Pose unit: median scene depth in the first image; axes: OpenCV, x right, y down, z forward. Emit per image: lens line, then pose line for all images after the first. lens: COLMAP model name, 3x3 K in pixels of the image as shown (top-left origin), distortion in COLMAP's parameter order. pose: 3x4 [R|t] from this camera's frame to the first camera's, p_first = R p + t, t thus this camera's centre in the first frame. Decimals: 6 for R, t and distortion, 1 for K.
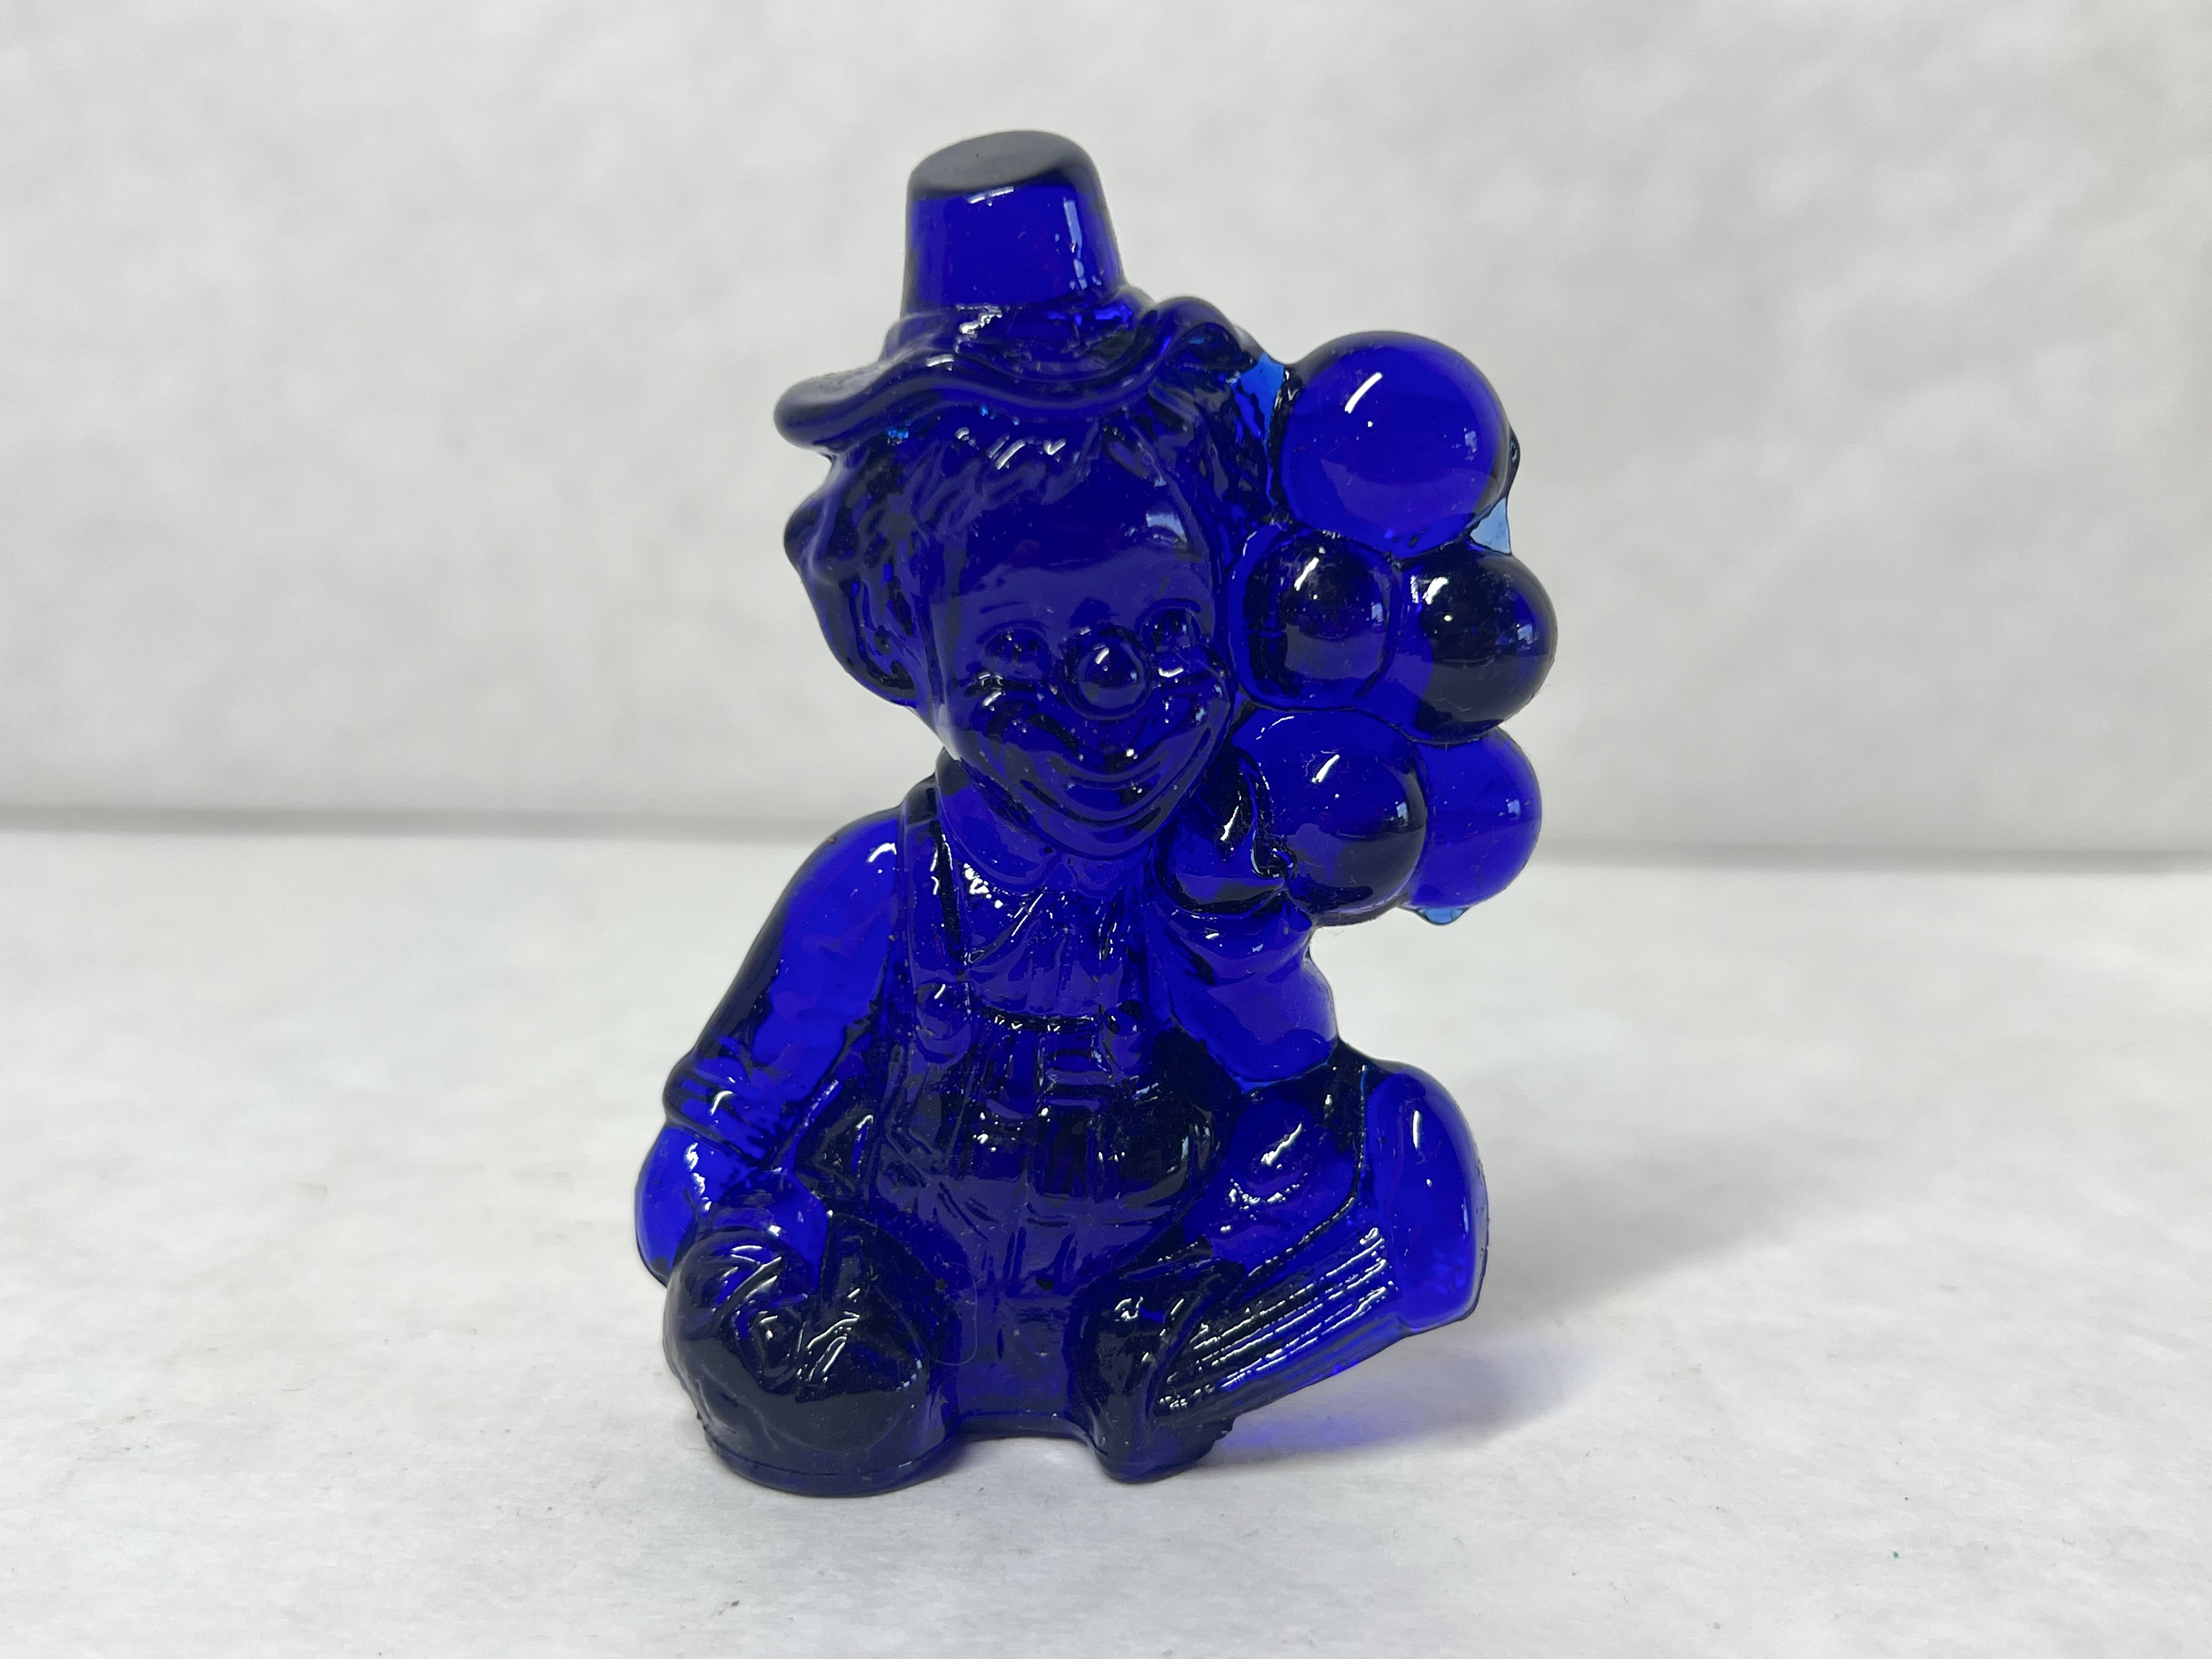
lens RADIAL K [[2597.6, 0, 1110.9], [0, 2597.6, 828.7], [0, 0, 1]] dist [0.061665, -0.029058]
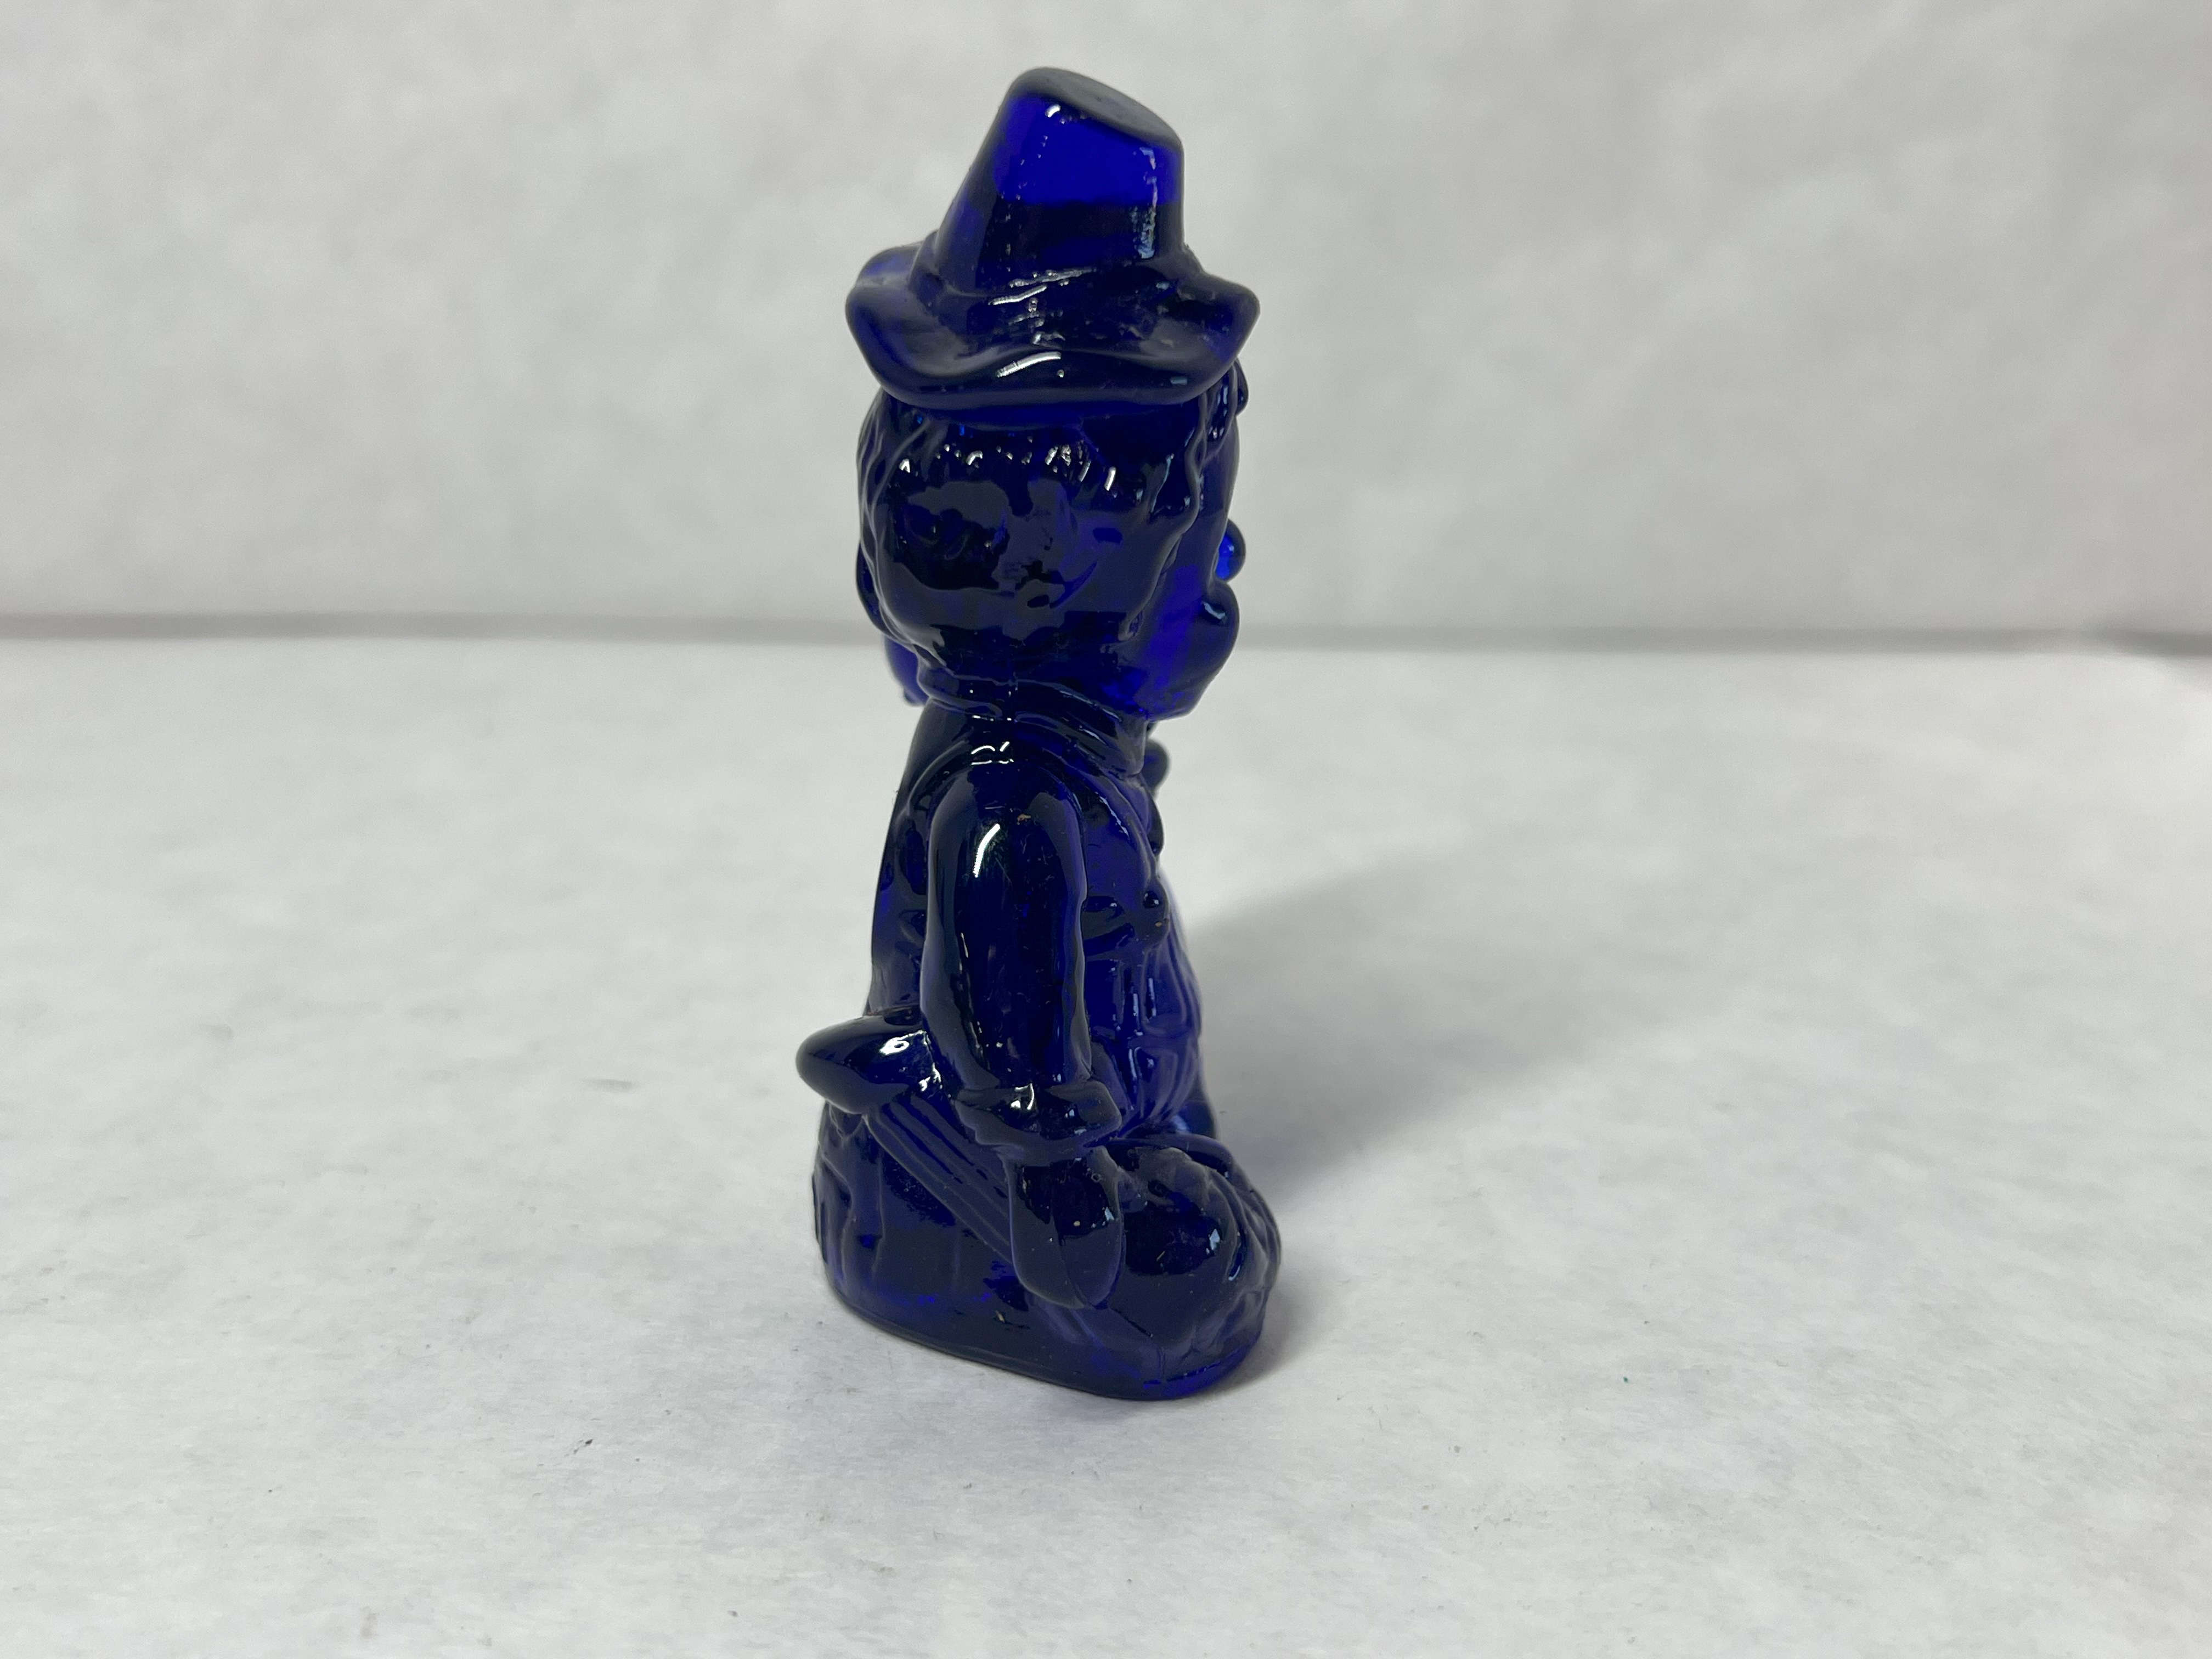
lens RADIAL K [[2637.9, 0, 1113.7], [0, 2637.9, 826.0], [0, 0, 1]] dist [0.087212, -0.037134]
pose [[0.999924, -0.011084, -0.005414, 0.052808], [0.011731, 0.990128, 0.139671, -0.070457], [0.003812, -0.139724, 0.990183, -0.055139]]
